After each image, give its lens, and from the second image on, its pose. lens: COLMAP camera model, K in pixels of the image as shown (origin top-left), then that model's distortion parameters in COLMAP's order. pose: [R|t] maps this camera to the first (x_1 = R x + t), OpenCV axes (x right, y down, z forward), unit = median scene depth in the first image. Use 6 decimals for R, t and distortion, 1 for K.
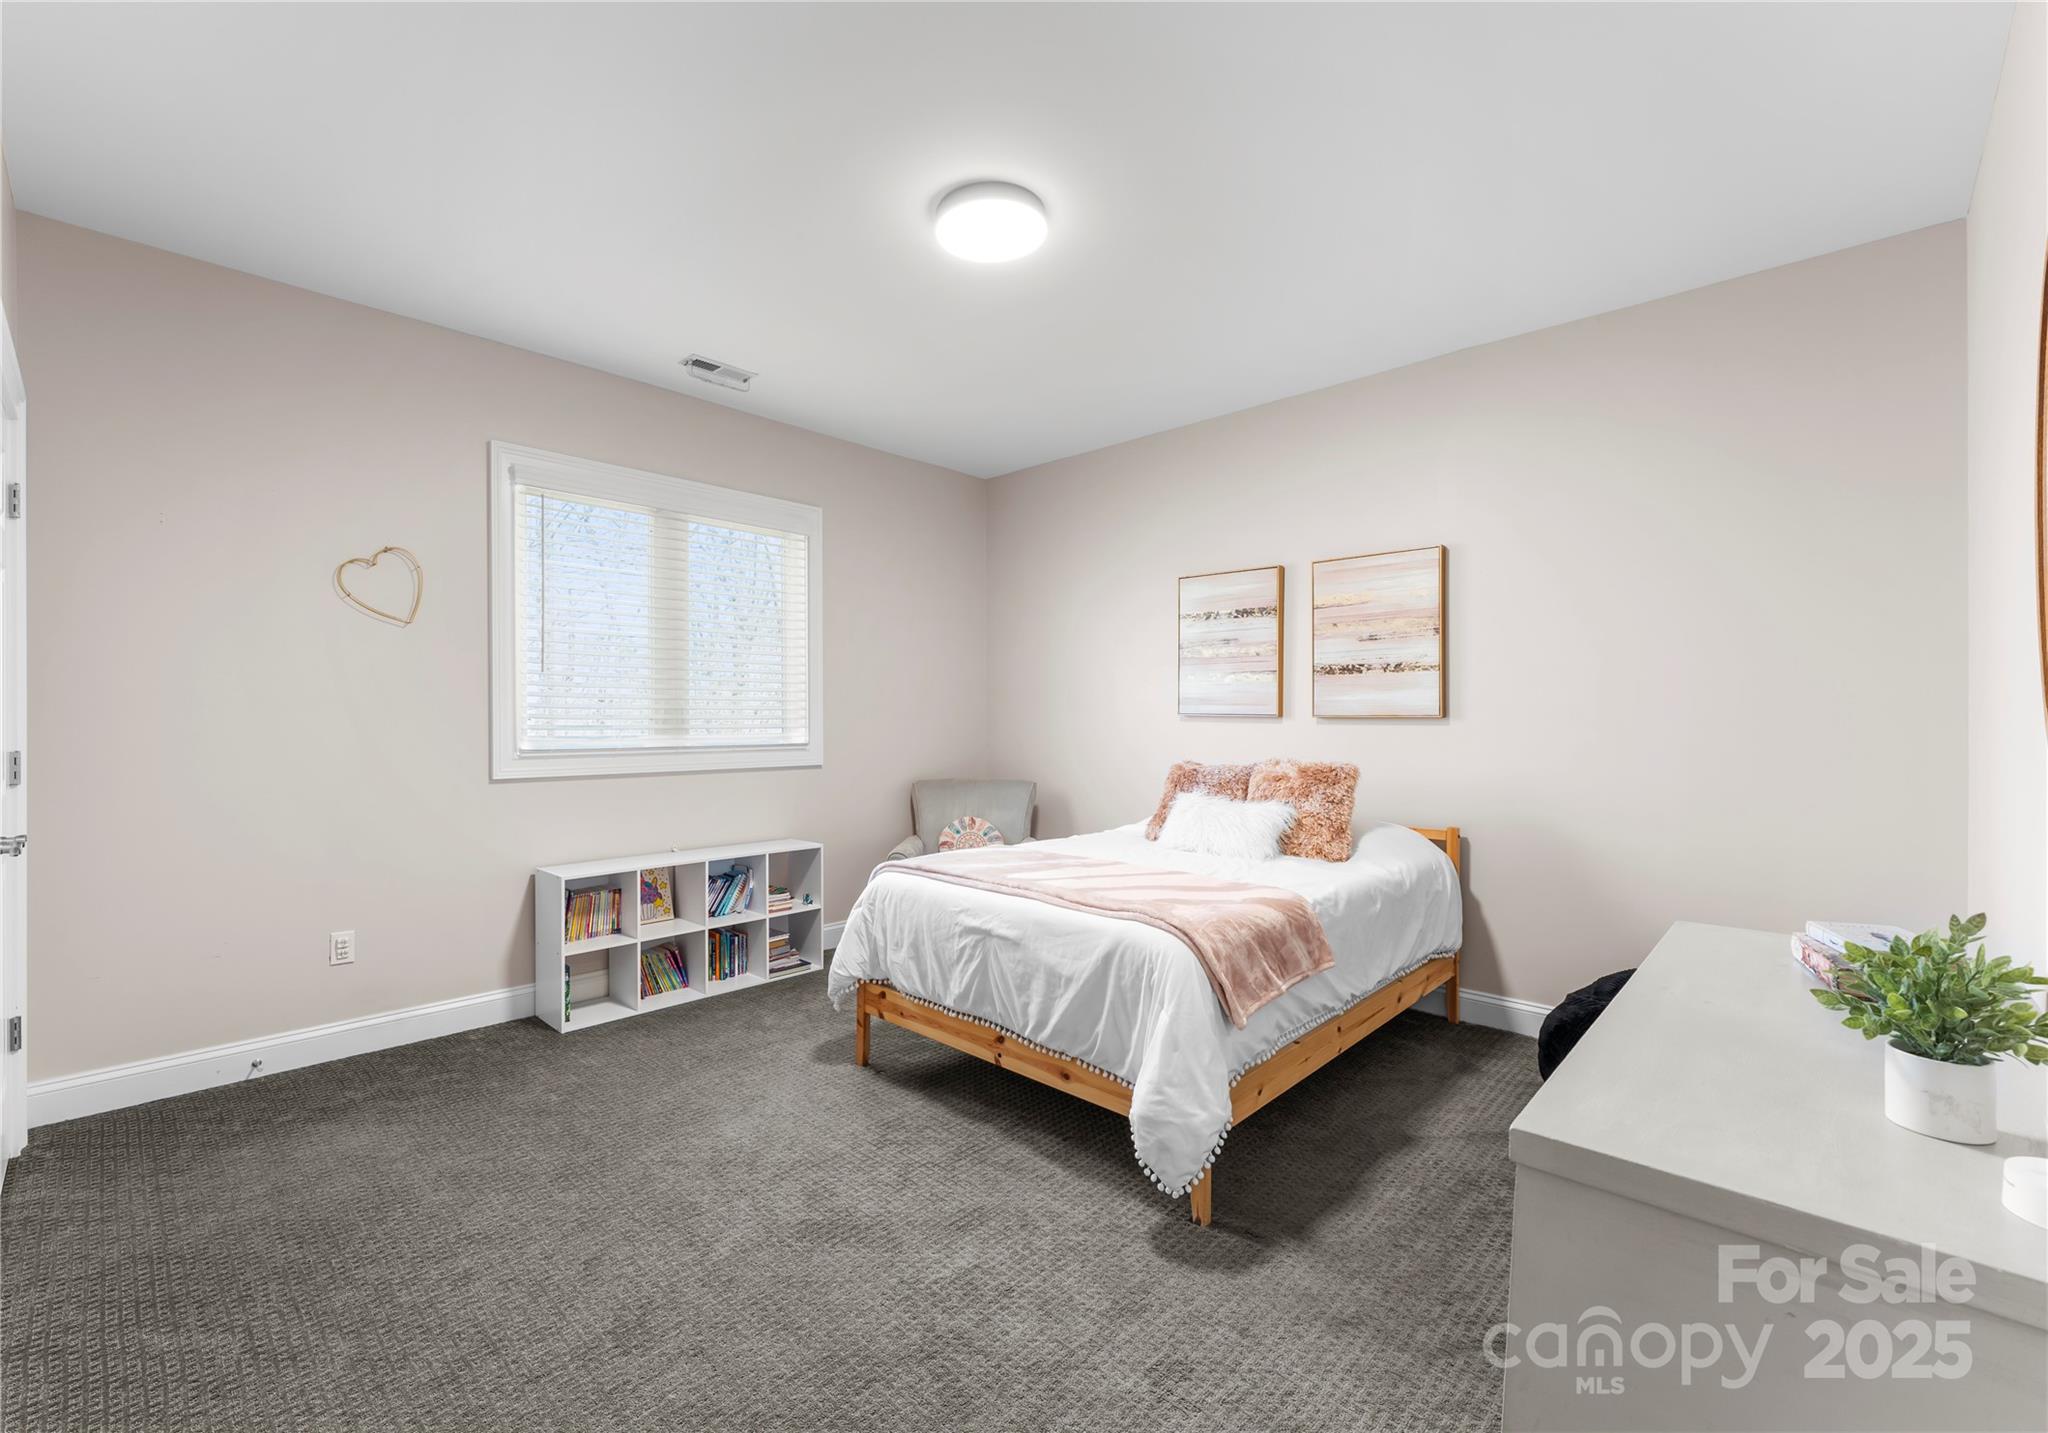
lens RADIAL K [[859.0, 0, 1024.0], [0, 859.0, 716.5], [0, 0, 1]] dist [-0.000310, -0.000032]
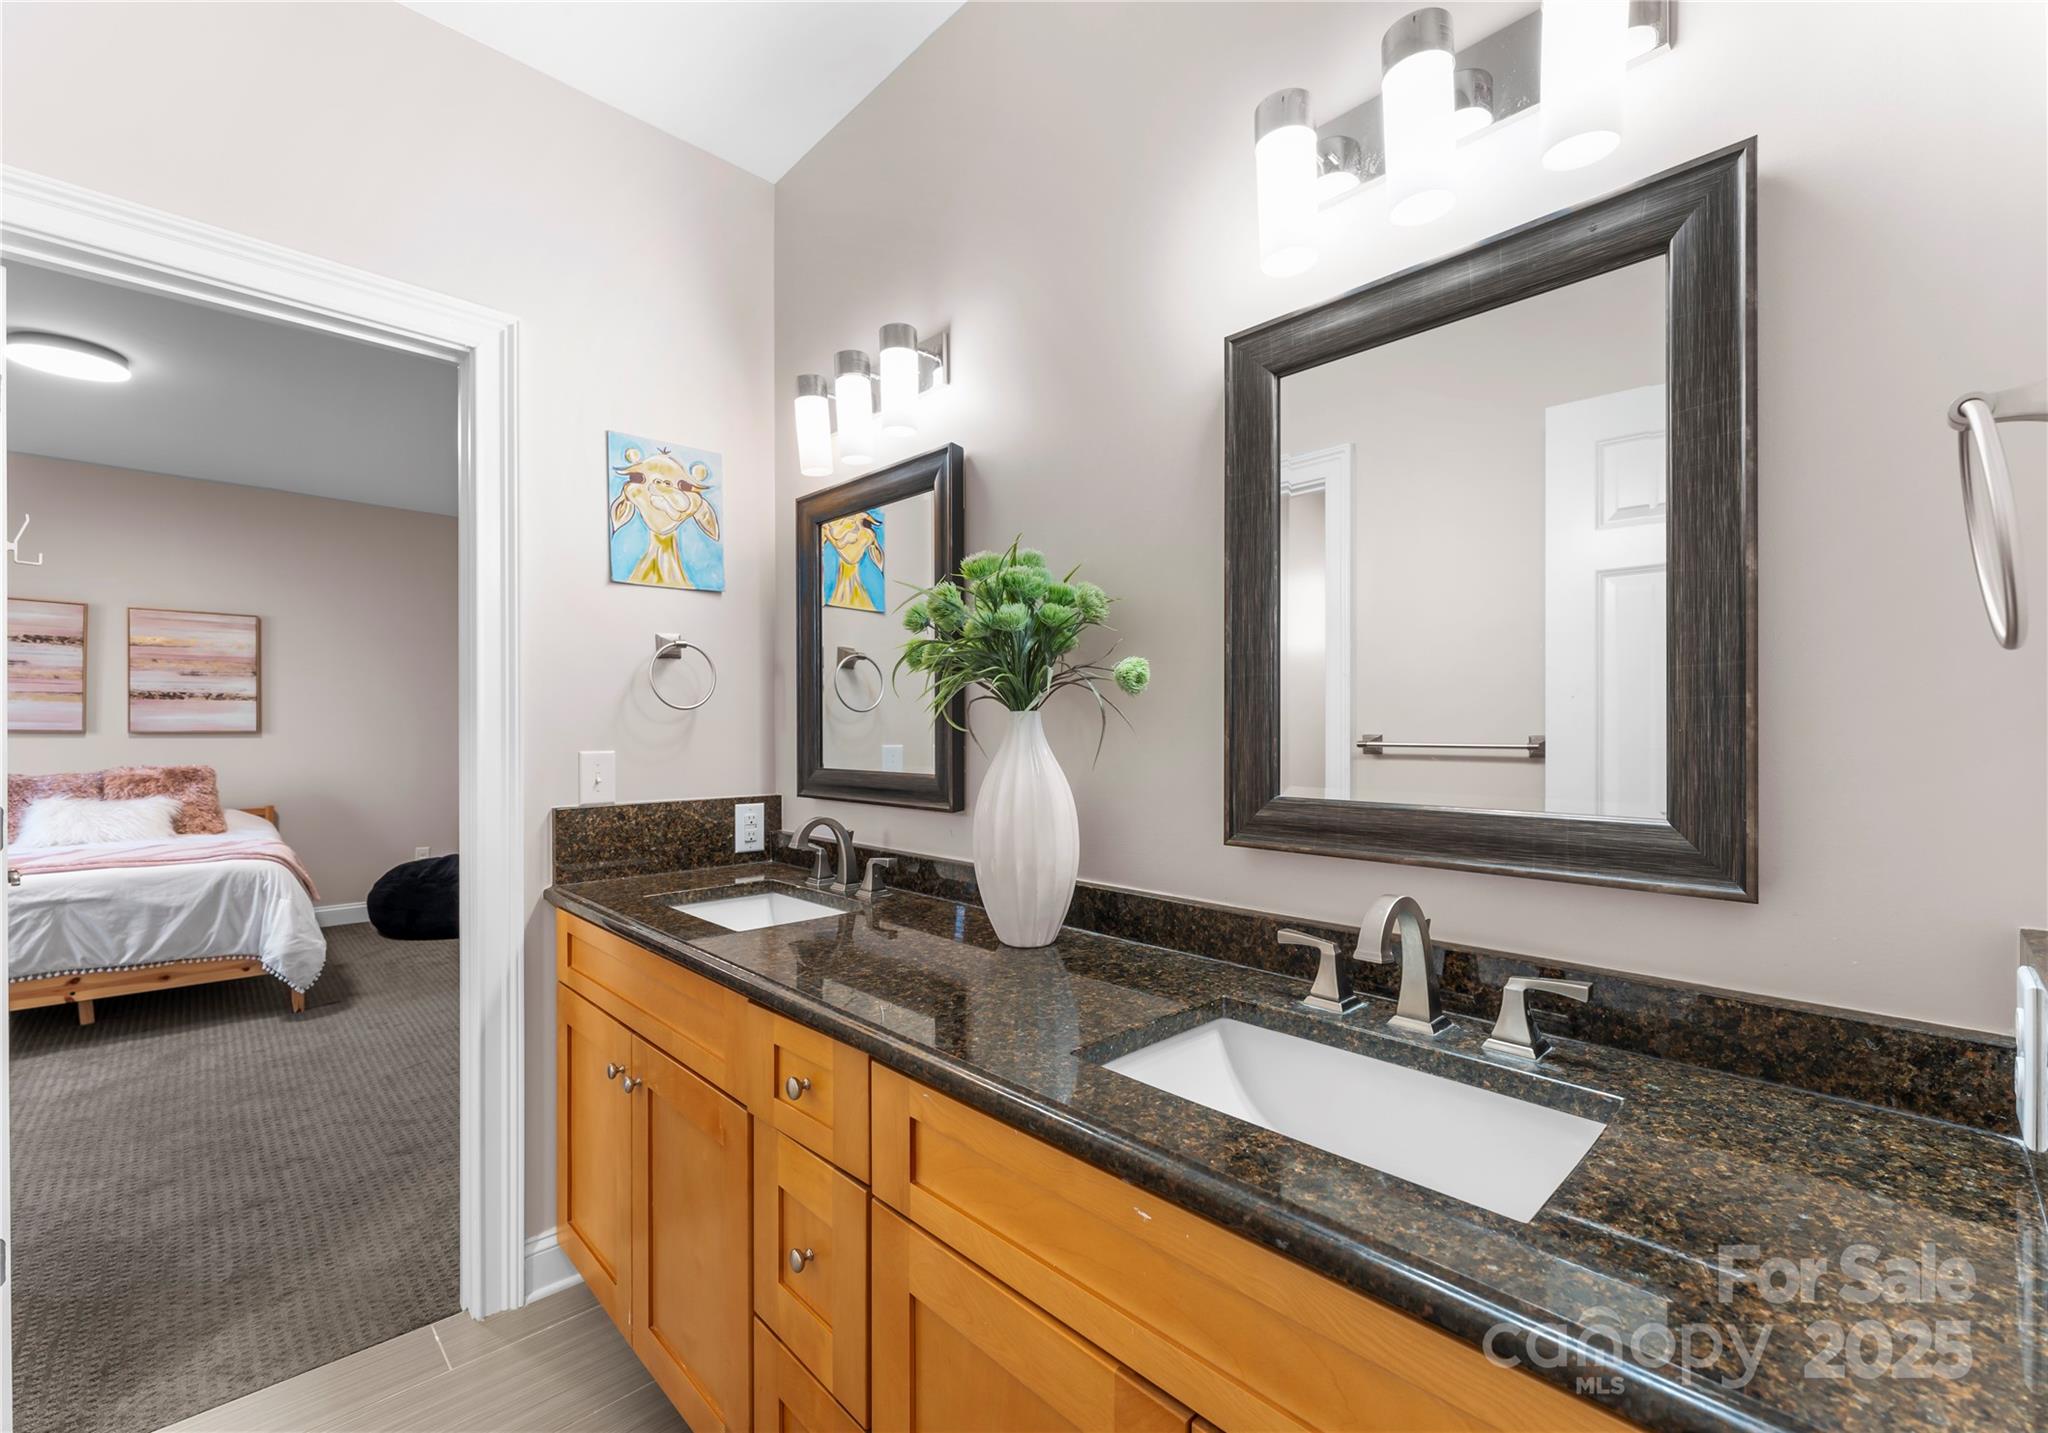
lens RADIAL K [[859.0, 0, 1024.0], [0, 859.0, 716.5], [0, 0, 1]] dist [-0.000310, -0.000032]
pose [[0.020244, 0.013693, 0.999701, -1.020268], [-0.000237, 0.999906, -0.013691, -0.006803], [-0.999795, 0.000040, 0.020246, -0.366493]]
